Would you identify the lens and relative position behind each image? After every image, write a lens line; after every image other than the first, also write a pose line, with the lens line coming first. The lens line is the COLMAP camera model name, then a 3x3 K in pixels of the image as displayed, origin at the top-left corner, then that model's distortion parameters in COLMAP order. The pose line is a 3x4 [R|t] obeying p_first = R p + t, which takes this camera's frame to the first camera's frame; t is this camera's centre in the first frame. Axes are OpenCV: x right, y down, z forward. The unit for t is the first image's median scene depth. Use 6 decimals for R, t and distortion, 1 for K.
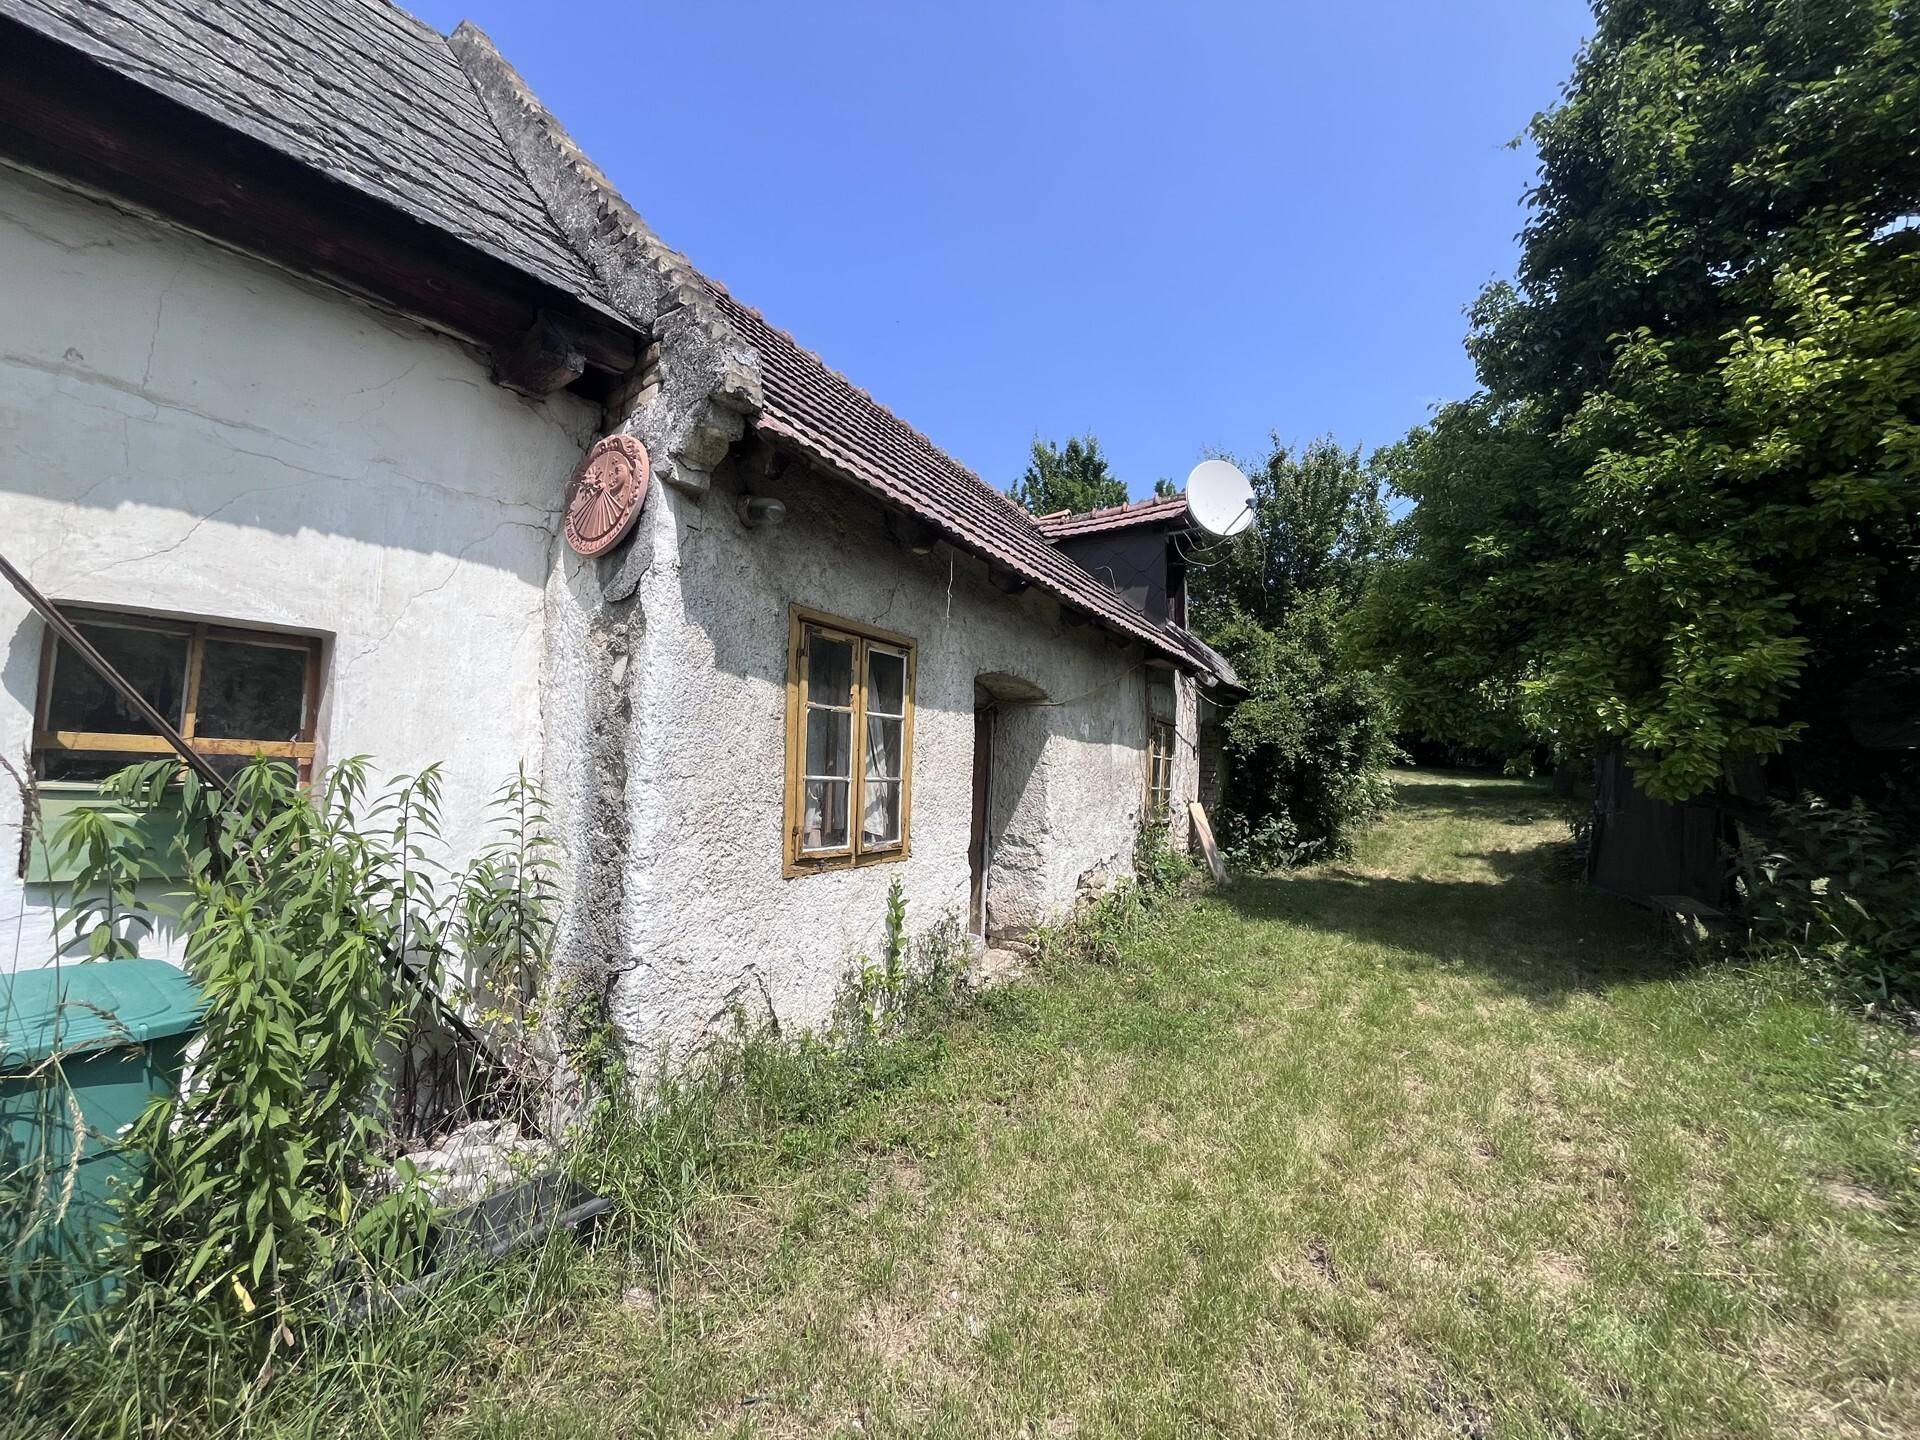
lens RADIAL K [[765.6, 0, 960.0], [0, 765.6, 720.0], [0, 0, 1]] dist [-0.011926, 0.000188]
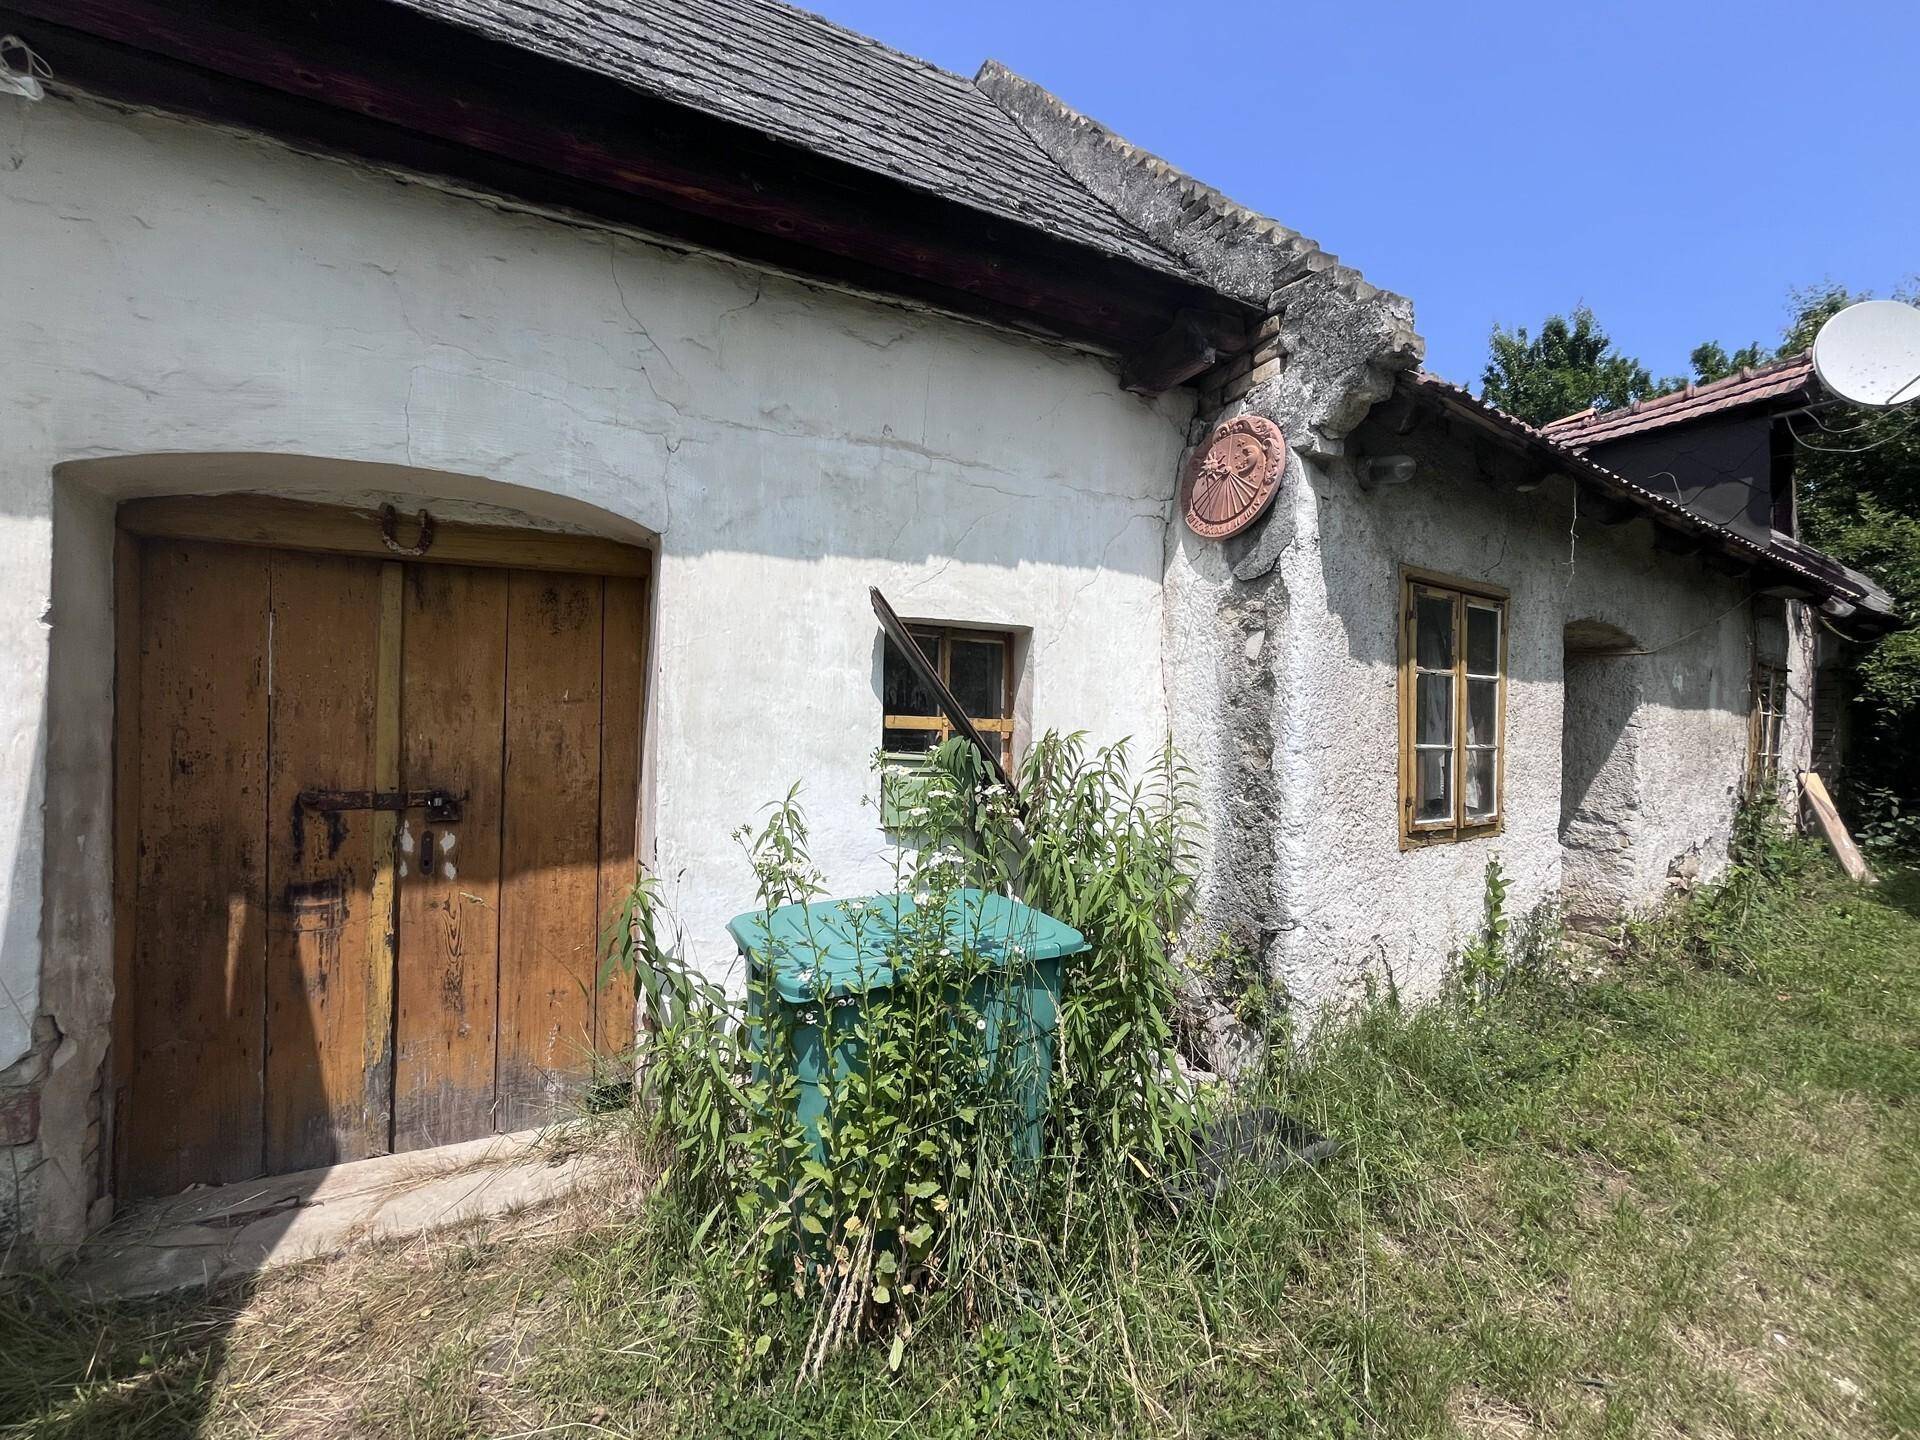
lens RADIAL K [[770.2, 0, 960.0], [0, 770.2, 720.0], [0, 0, 1]] dist [-0.008402, 0.000497]
pose [[0.895602, -0.011446, -0.444710, -0.313177], [0.035646, 0.998301, 0.046094, -0.024099], [0.443426, -0.057134, 0.894488, -0.116684]]
